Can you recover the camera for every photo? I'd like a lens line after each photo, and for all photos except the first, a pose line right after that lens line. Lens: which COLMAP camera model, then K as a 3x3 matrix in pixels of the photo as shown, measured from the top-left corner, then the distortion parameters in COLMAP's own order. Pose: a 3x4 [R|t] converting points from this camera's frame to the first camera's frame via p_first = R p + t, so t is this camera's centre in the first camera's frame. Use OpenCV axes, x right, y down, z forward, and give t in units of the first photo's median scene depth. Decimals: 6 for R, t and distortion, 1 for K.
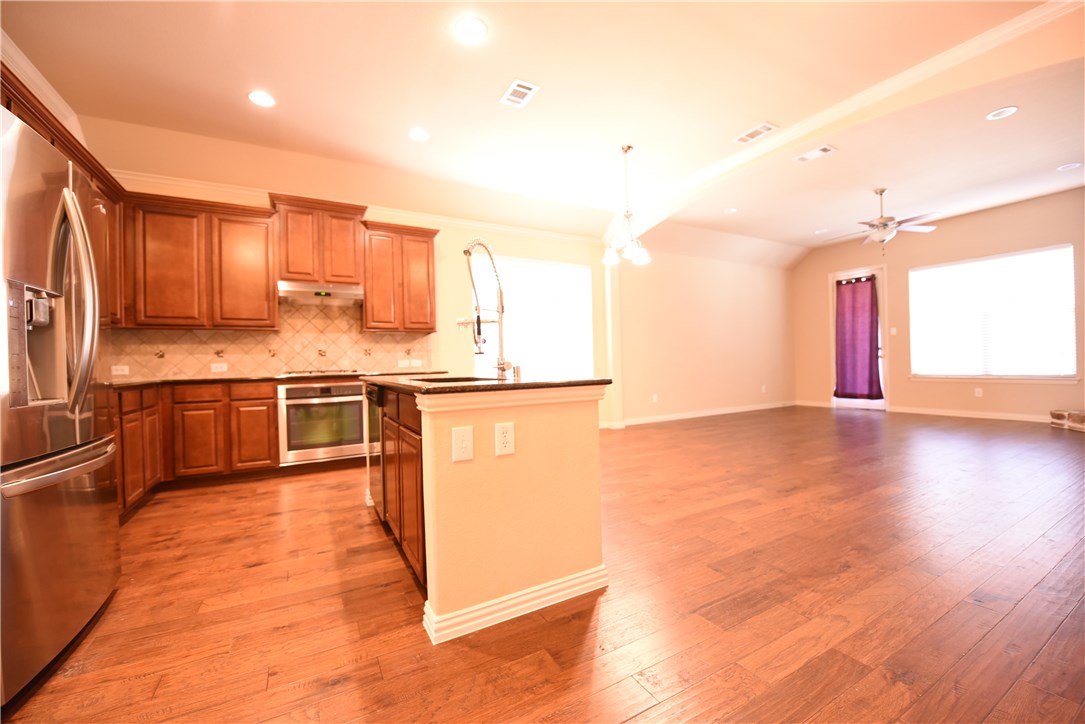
lens RADIAL K [[435.2, 0, 542.5], [0, 435.2, 362.0], [0, 0, 1]] dist [-0.010650, -0.004012]
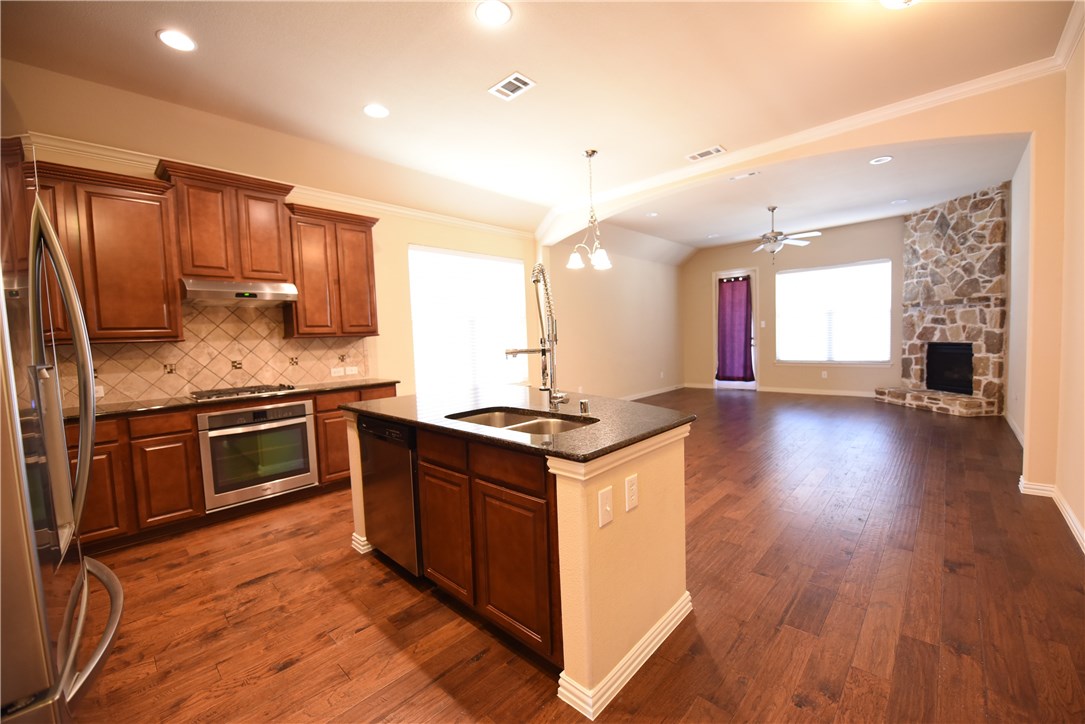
lens RADIAL K [[435.2, 0, 542.5], [0, 435.2, 362.0], [0, 0, 1]] dist [-0.010650, -0.004012]
pose [[0.952982, -0.029756, 0.301563, -0.211373], [0.014122, 0.998447, 0.053891, -0.063121], [-0.302698, -0.047099, 0.951922, 0.058565]]
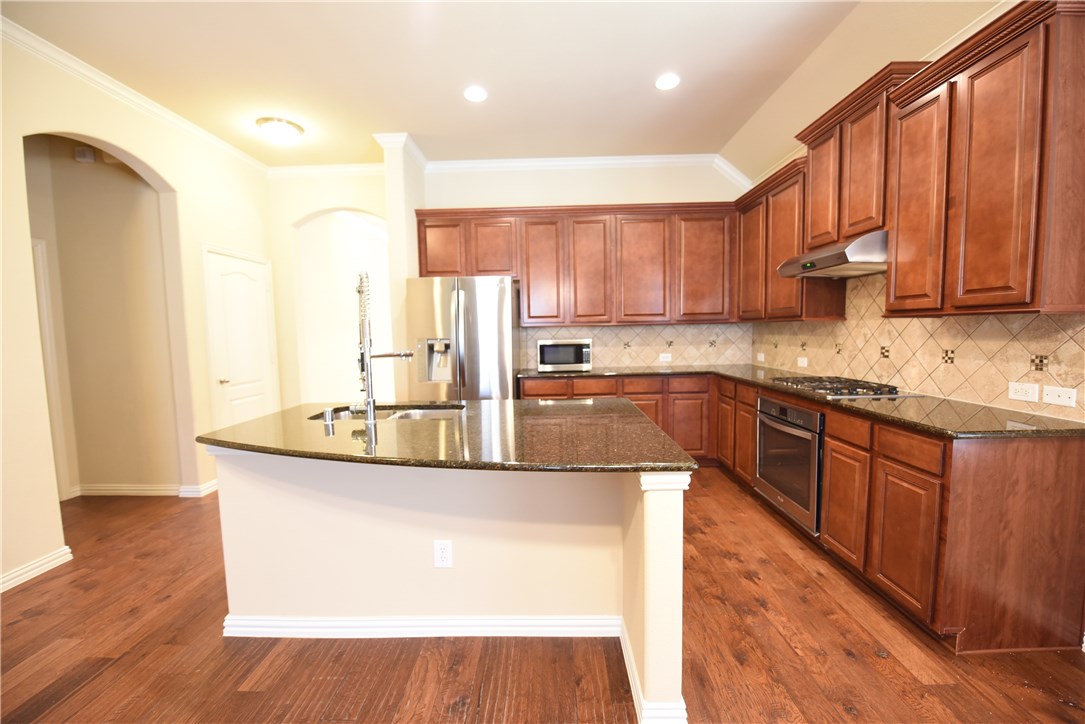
lens RADIAL K [[435.2, 0, 542.5], [0, 435.2, 362.0], [0, 0, 1]] dist [-0.010650, -0.004012]
pose [[-0.501821, 0.097427, -0.859467, 0.246553], [0.032032, 0.995048, 0.094094, -0.080094], [0.864378, 0.019688, -0.502457, 0.911256]]
